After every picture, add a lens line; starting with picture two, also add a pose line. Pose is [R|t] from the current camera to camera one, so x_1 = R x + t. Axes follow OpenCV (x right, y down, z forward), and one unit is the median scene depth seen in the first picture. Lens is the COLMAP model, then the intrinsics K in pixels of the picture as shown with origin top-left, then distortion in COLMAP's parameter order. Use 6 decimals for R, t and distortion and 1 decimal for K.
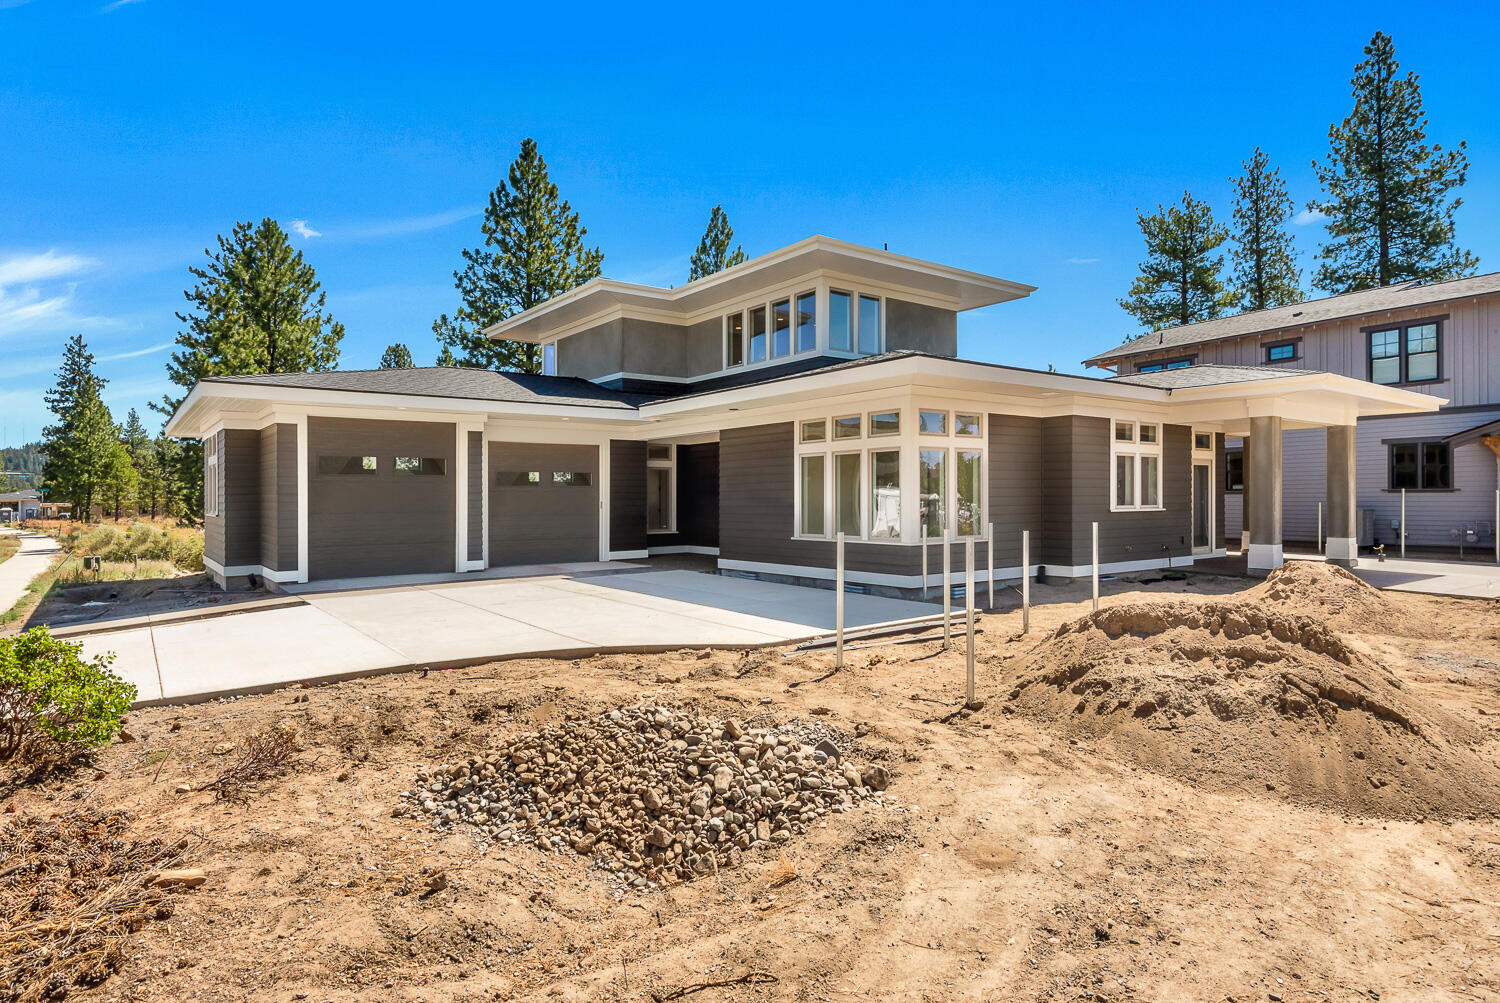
lens RADIAL K [[849.3, 0, 751.4], [0, 849.3, 496.7], [0, 0, 1]] dist [0.014869, -0.003216]
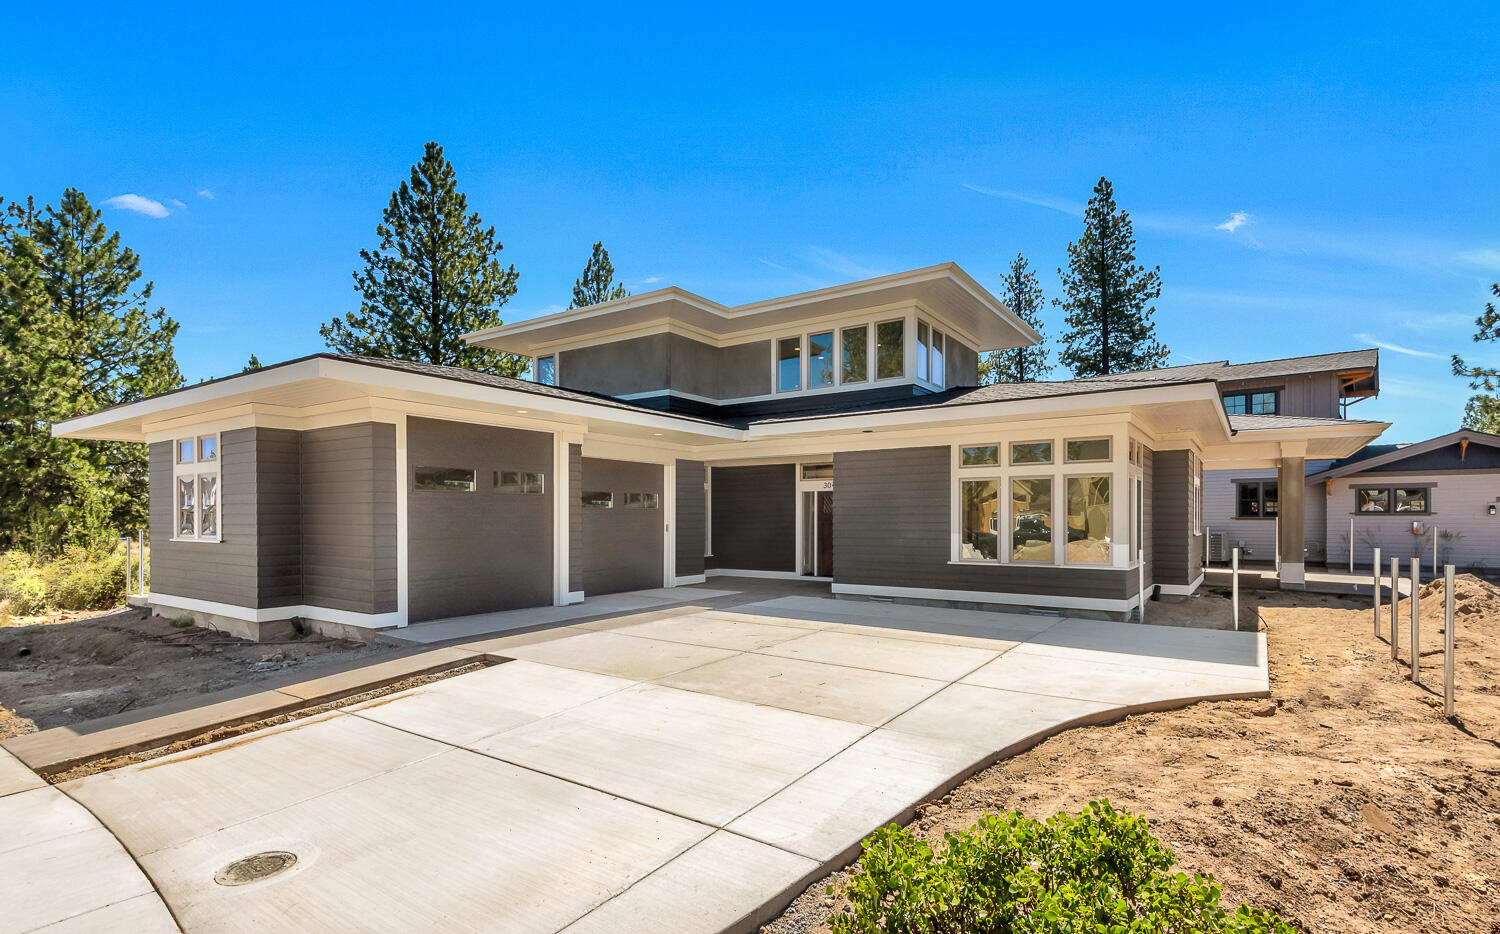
lens RADIAL K [[716.2, 0, 751.3], [0, 716.2, 535.1], [0, 0, 1]] dist [0.005572, -0.003546]
pose [[0.946434, -0.000789, 0.322896, -0.186453], [-0.006560, 0.999744, 0.021673, -0.000097], [-0.322831, -0.022630, 0.946186, 0.117372]]
